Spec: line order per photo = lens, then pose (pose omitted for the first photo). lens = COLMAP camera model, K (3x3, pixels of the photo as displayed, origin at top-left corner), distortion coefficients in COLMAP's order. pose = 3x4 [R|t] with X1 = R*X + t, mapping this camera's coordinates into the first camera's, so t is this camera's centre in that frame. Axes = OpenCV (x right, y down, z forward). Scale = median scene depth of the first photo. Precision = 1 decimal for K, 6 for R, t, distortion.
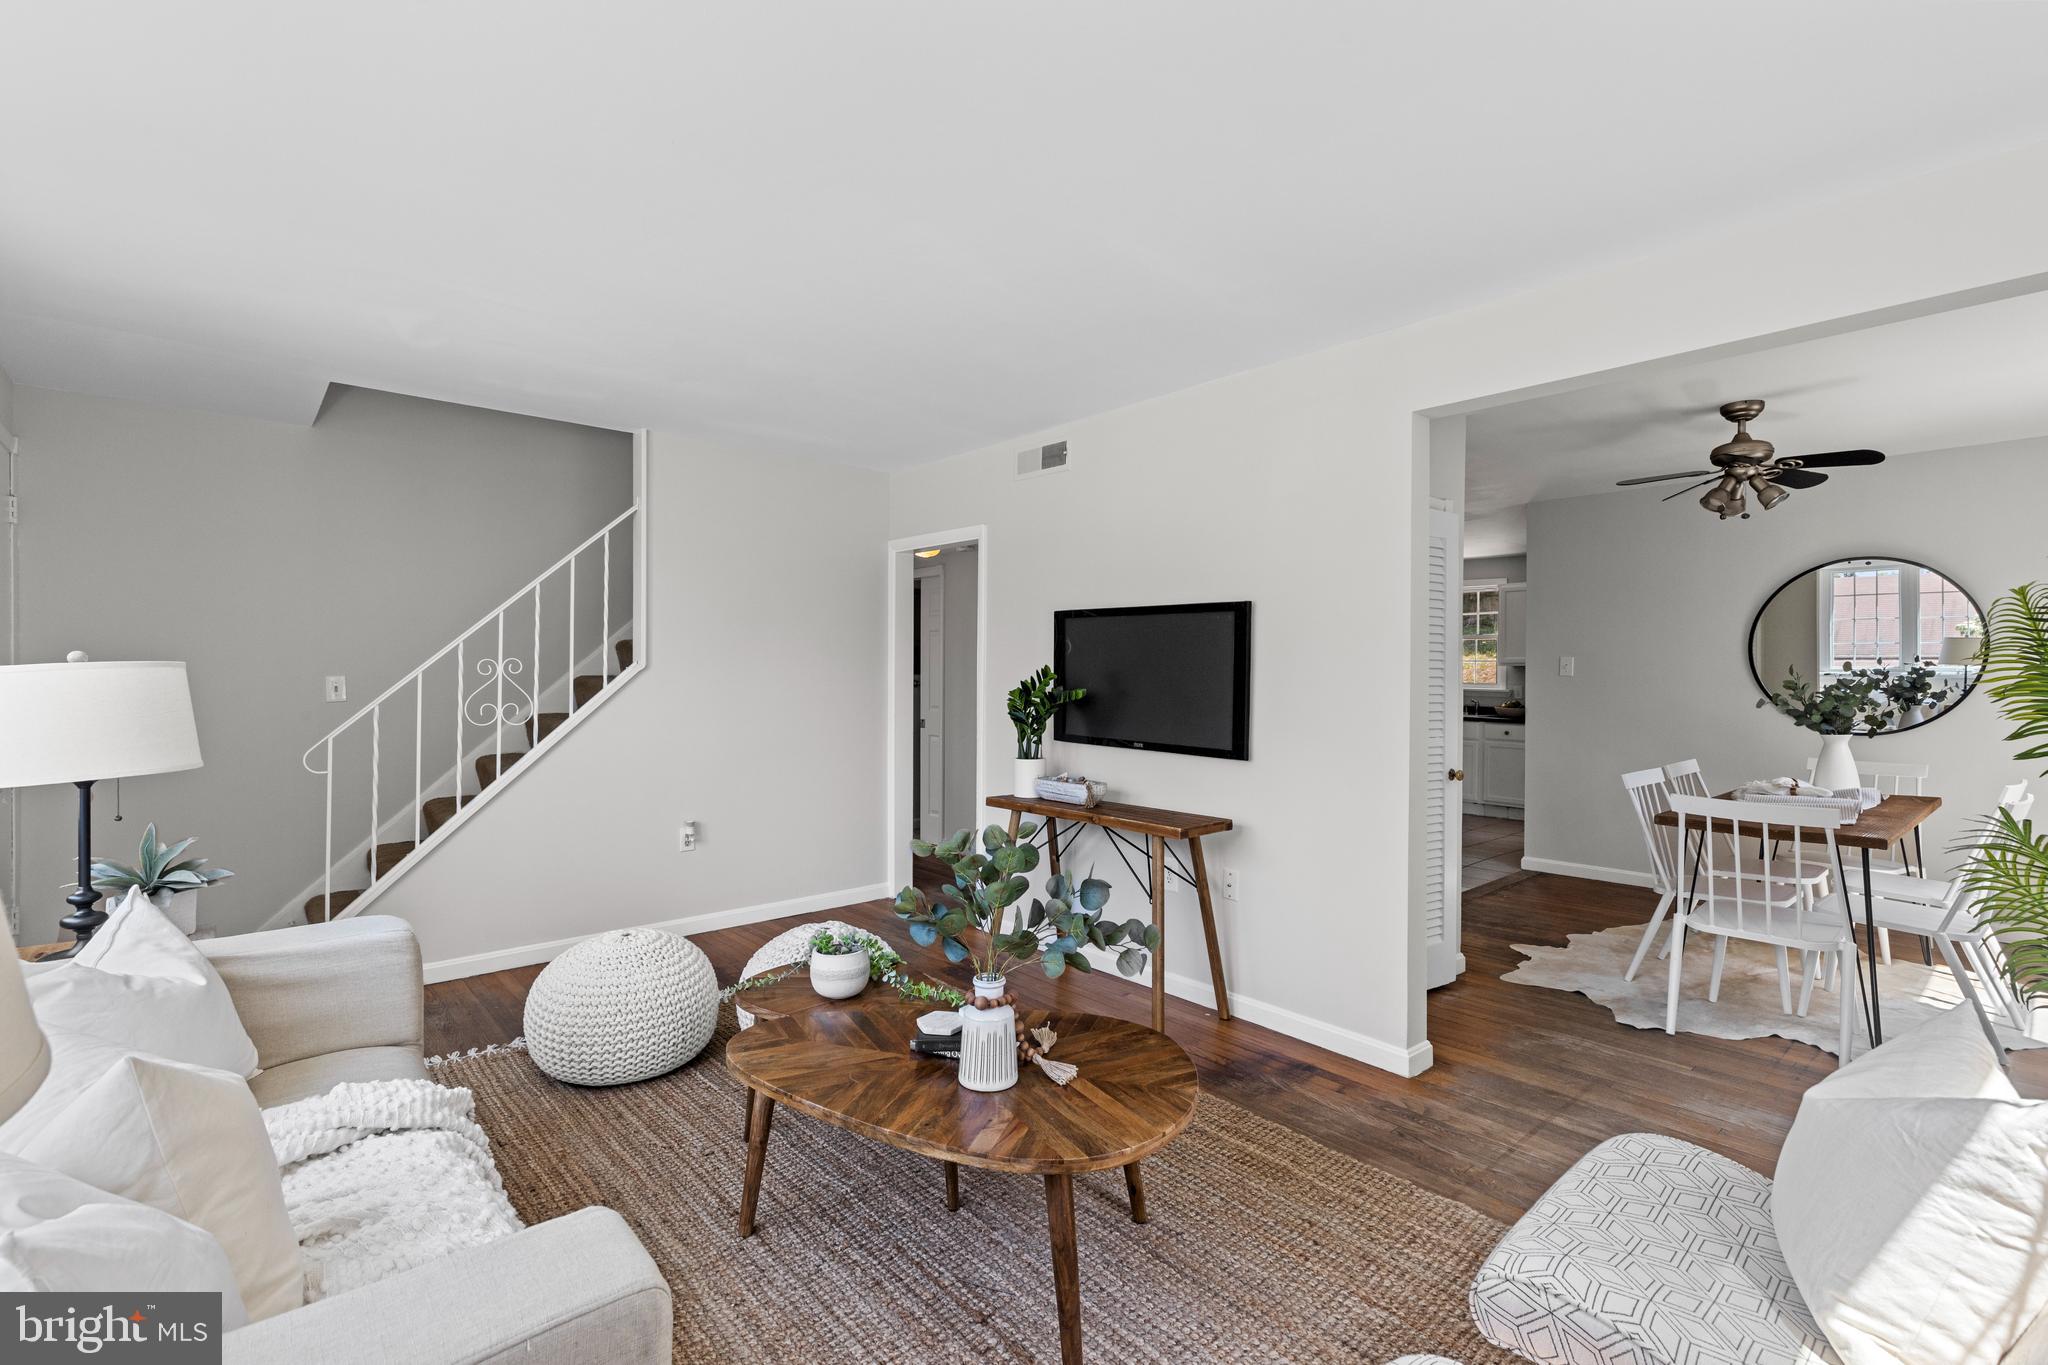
lens RADIAL K [[920.3, 0, 1019.6], [0, 920.3, 670.1], [0, 0, 1]] dist [0.008009, -0.001434]
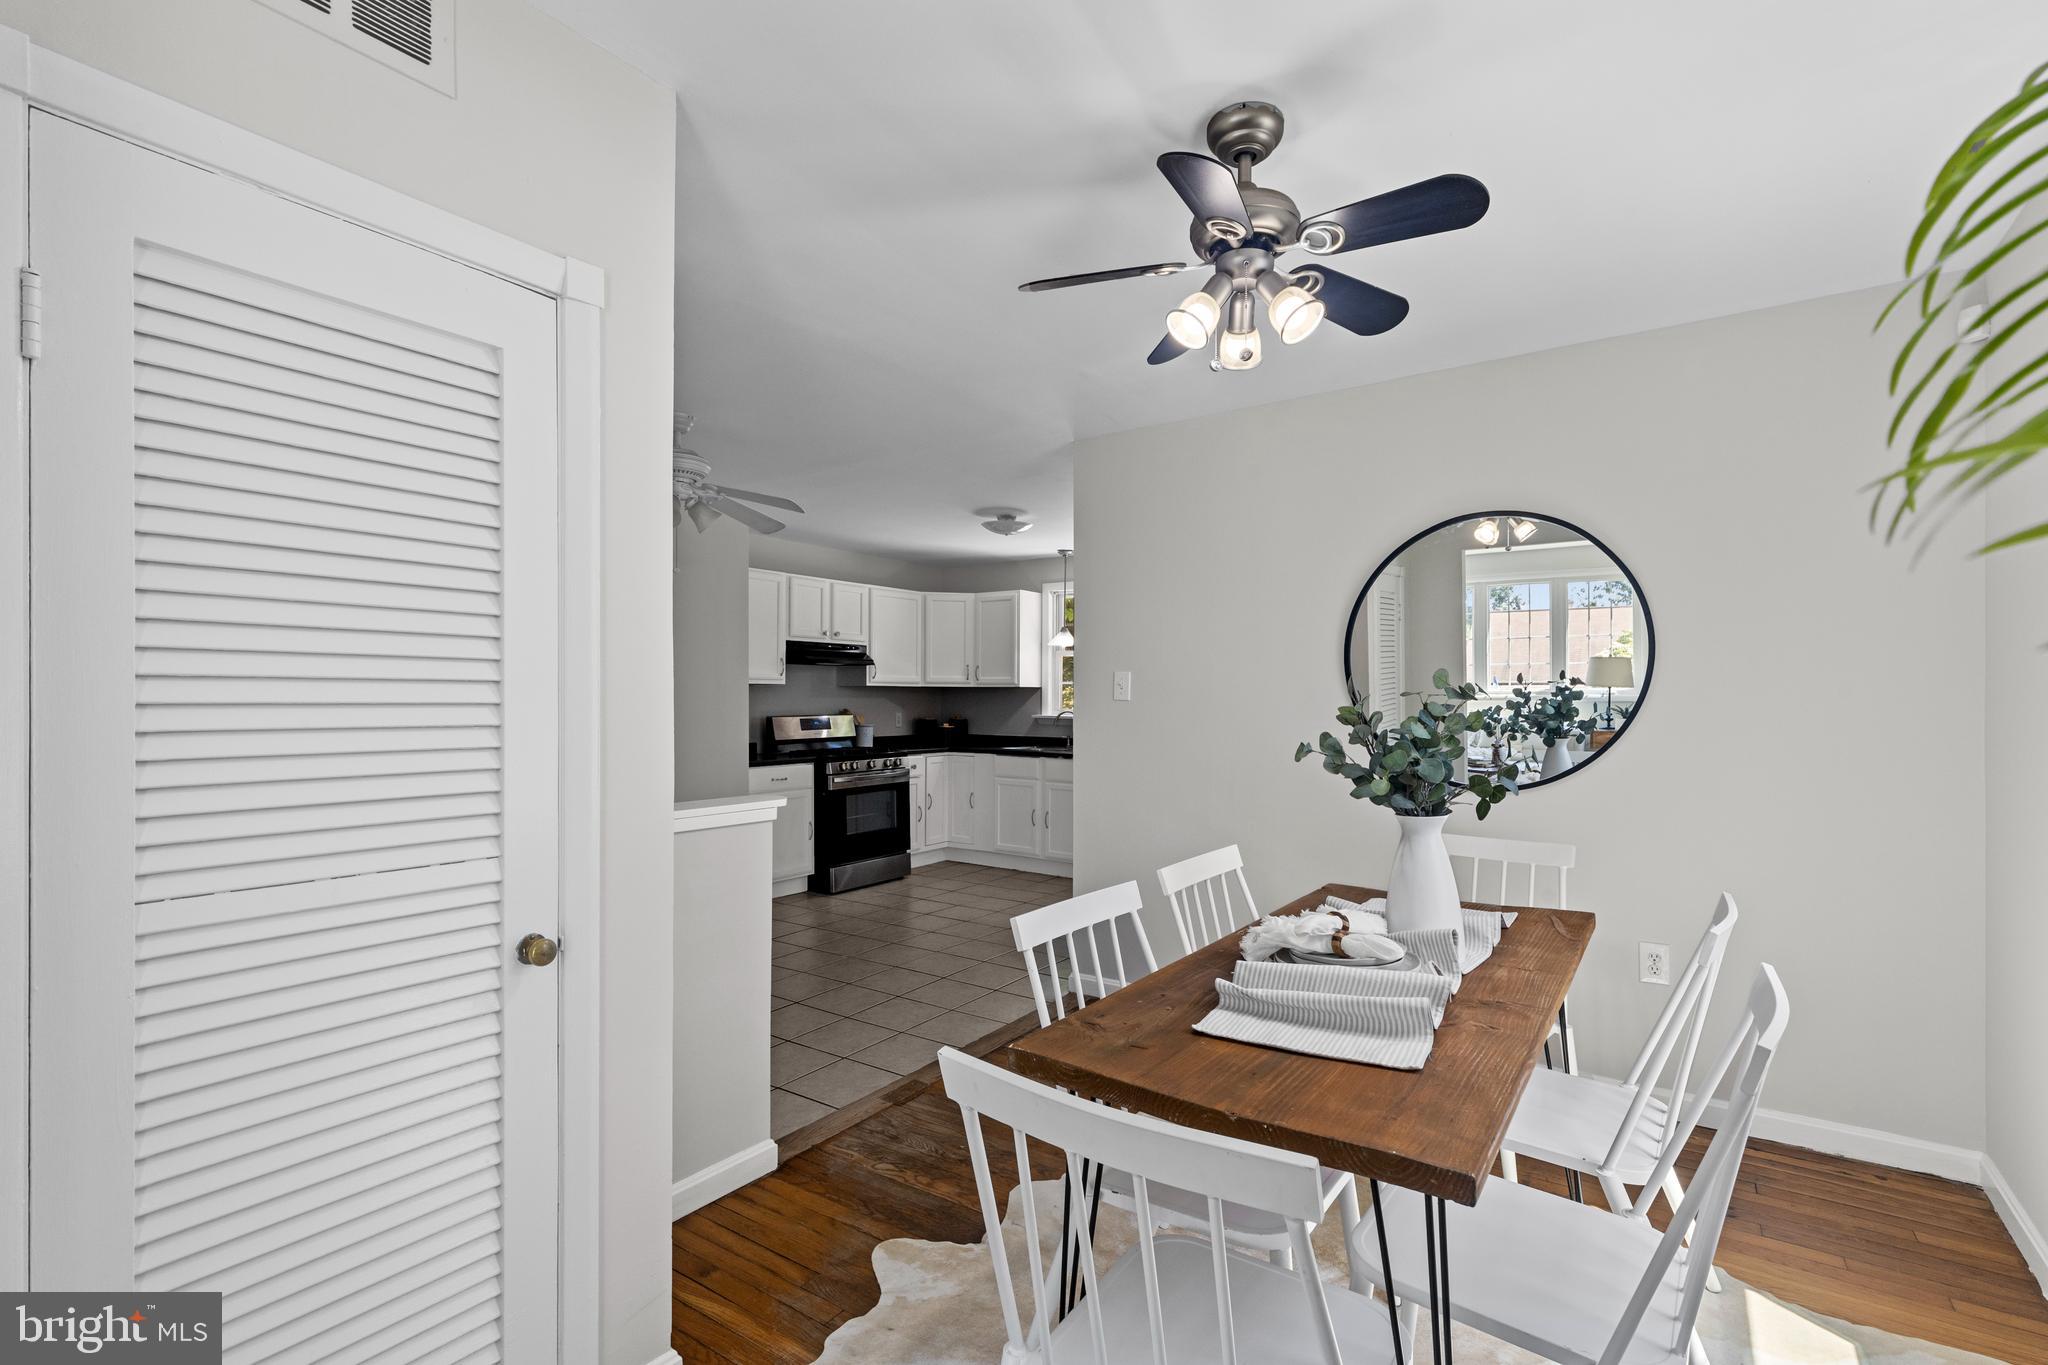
lens RADIAL K [[920.3, 0, 1022.8], [0, 920.3, 688.0], [0, 0, 1]] dist [0.008009, -0.001434]
pose [[0.972448, 0.000841, 0.233117, 0.392494], [0.001086, 0.999966, -0.008139, 0.003586], [-0.233116, 0.008168, 0.972415, 0.398869]]
